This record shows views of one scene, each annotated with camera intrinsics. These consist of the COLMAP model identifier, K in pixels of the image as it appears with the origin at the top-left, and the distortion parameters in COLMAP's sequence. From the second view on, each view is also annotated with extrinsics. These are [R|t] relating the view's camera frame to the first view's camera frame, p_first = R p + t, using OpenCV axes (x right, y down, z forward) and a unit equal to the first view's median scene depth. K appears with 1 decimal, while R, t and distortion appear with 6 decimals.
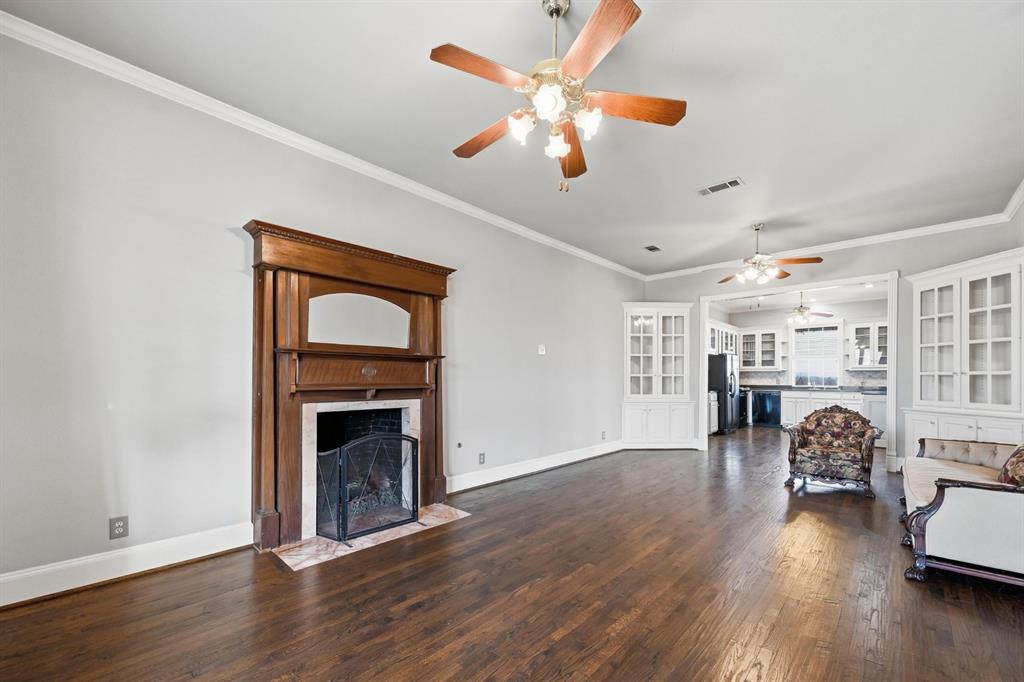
lens RADIAL K [[405.8, 0, 523.2], [0, 405.8, 376.6], [0, 0, 1]] dist [-0.000685, 0.000176]
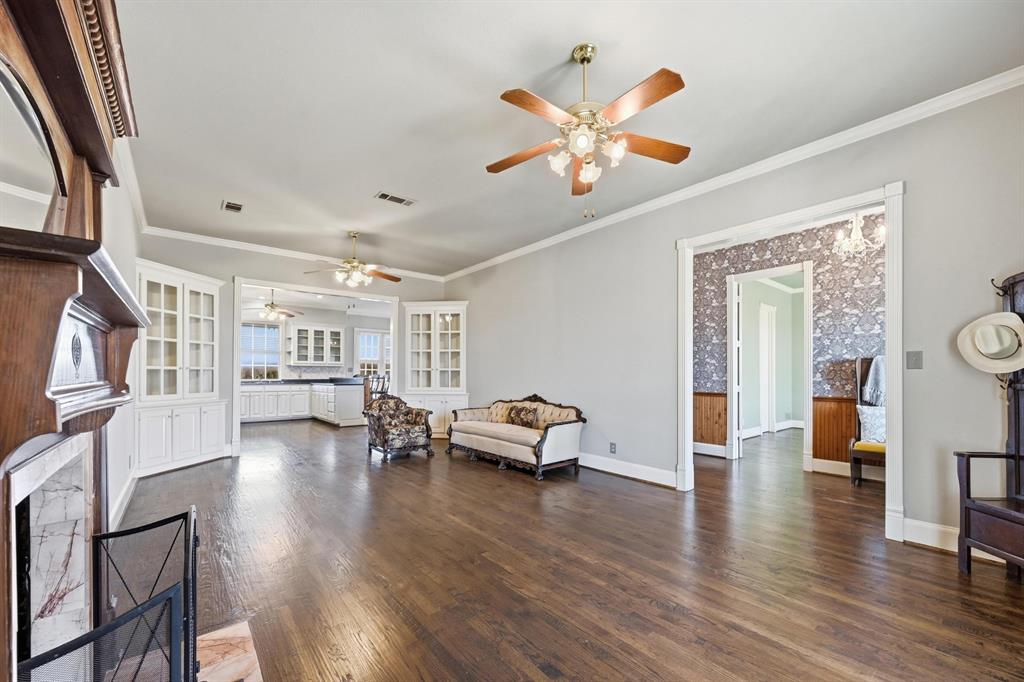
lens RADIAL K [[405.8, 0, 513.1], [0, 405.8, 373.7], [0, 0, 1]] dist [-0.000685, 0.000176]
pose [[0.152543, -0.003204, 0.988292, -0.479608], [-0.004699, 0.999981, 0.003967, 0.001051], [-0.988286, -0.005249, 0.152525, 0.443130]]
